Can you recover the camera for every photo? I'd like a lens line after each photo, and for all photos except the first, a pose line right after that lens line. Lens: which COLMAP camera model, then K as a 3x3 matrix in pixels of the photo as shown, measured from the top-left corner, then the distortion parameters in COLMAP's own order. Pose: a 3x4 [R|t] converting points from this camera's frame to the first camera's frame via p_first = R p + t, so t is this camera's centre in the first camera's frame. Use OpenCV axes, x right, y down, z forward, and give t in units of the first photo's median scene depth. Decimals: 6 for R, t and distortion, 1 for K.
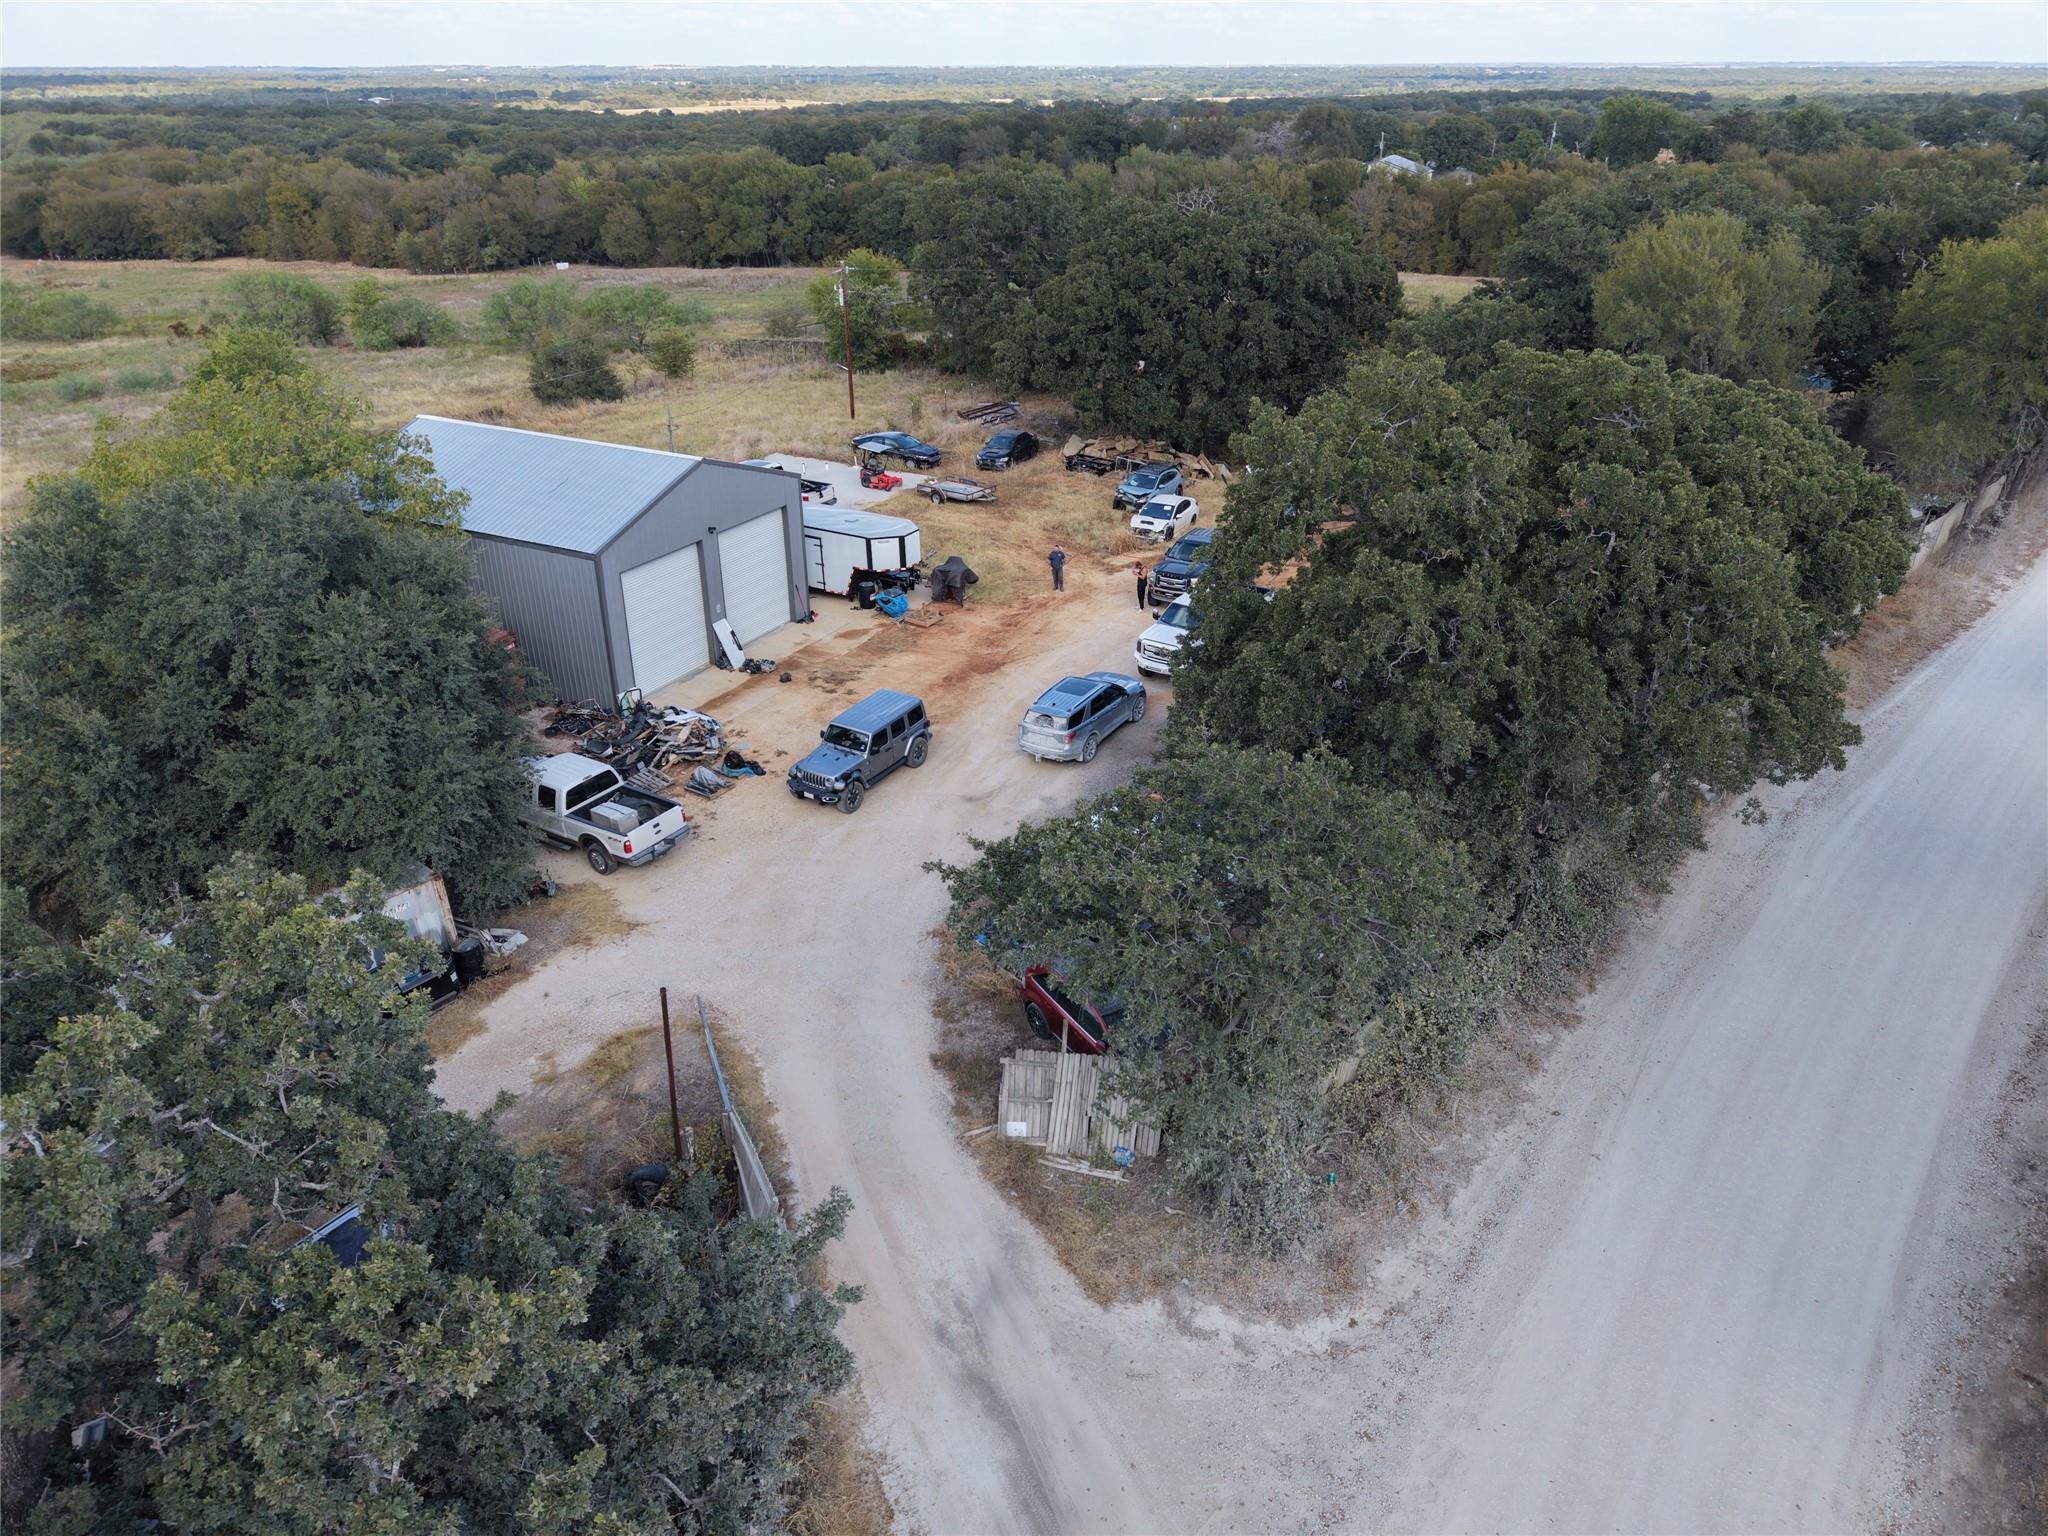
lens RADIAL K [[1379.2, 0, 1024.0], [0, 1379.2, 768.0], [0, 0, 1]] dist [0.012626, -0.002059]
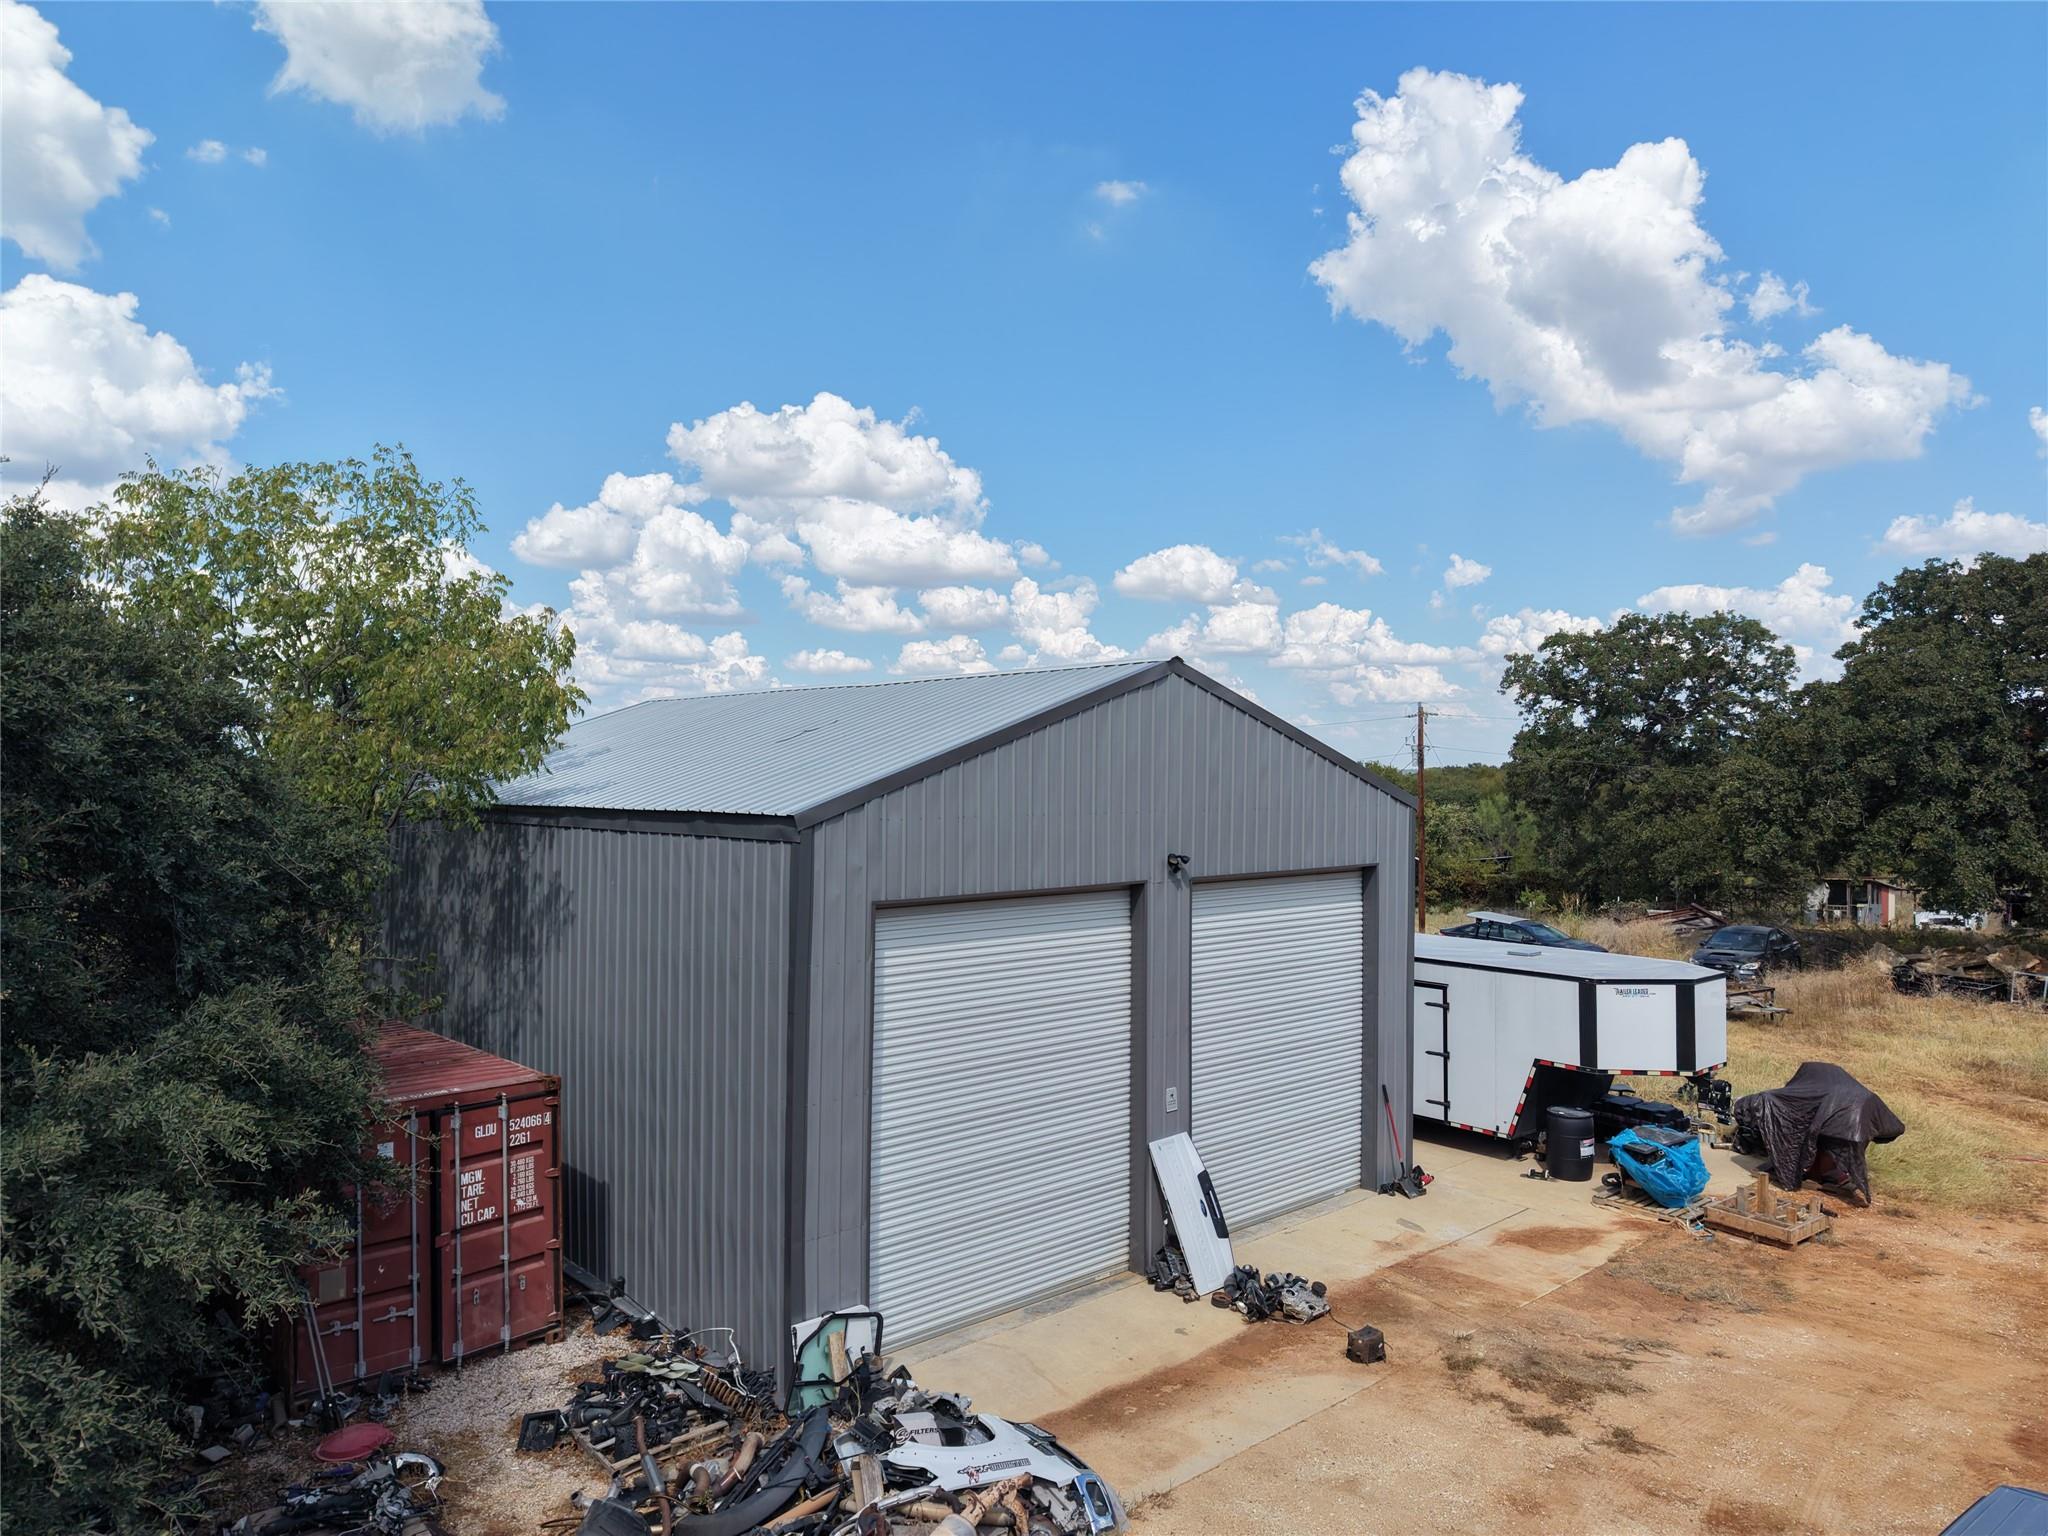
lens RADIAL K [[1379.2, 0, 1024.0], [0, 1379.2, 768.0], [0, 0, 1]] dist [0.012626, -0.002059]
pose [[0.938324, -0.001259, -0.345755, -0.136825], [-0.153989, 0.893821, -0.421156, -0.039420], [0.309573, 0.448423, 0.838500, 0.663351]]
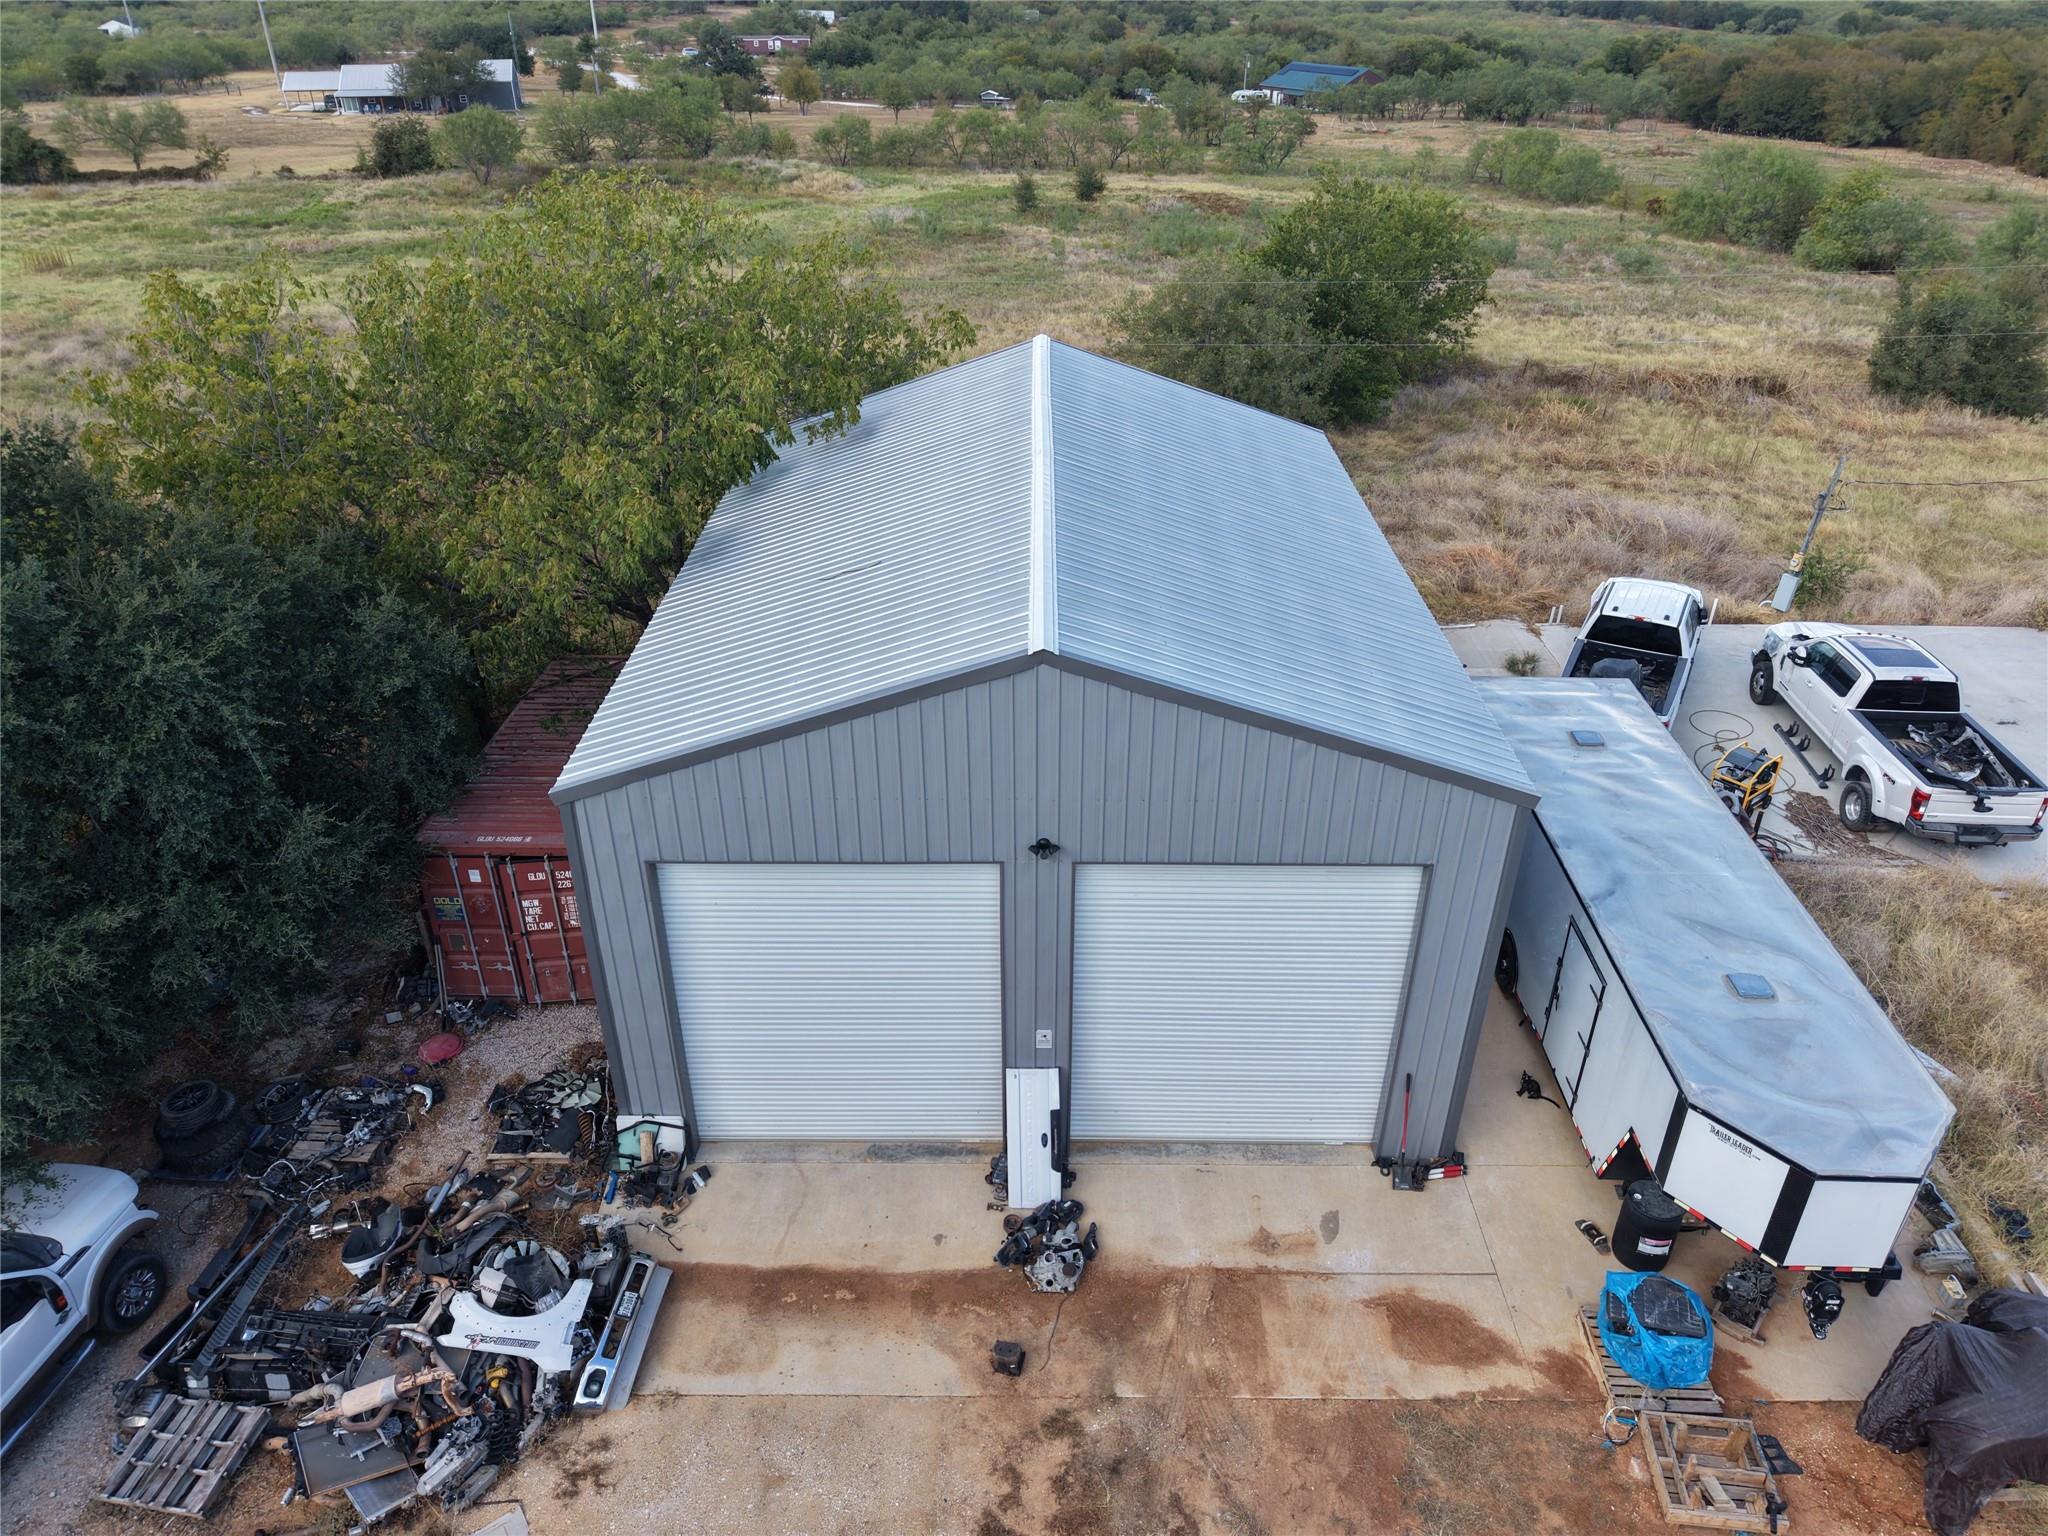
lens RADIAL K [[1379.2, 0, 1024.0], [0, 1379.2, 768.0], [0, 0, 1]] dist [0.012626, -0.002059]
pose [[0.456441, 0.450621, -0.767204, 0.011127], [-0.398555, 0.874470, 0.276508, -0.268156], [0.795497, 0.179564, 0.578741, 0.780919]]
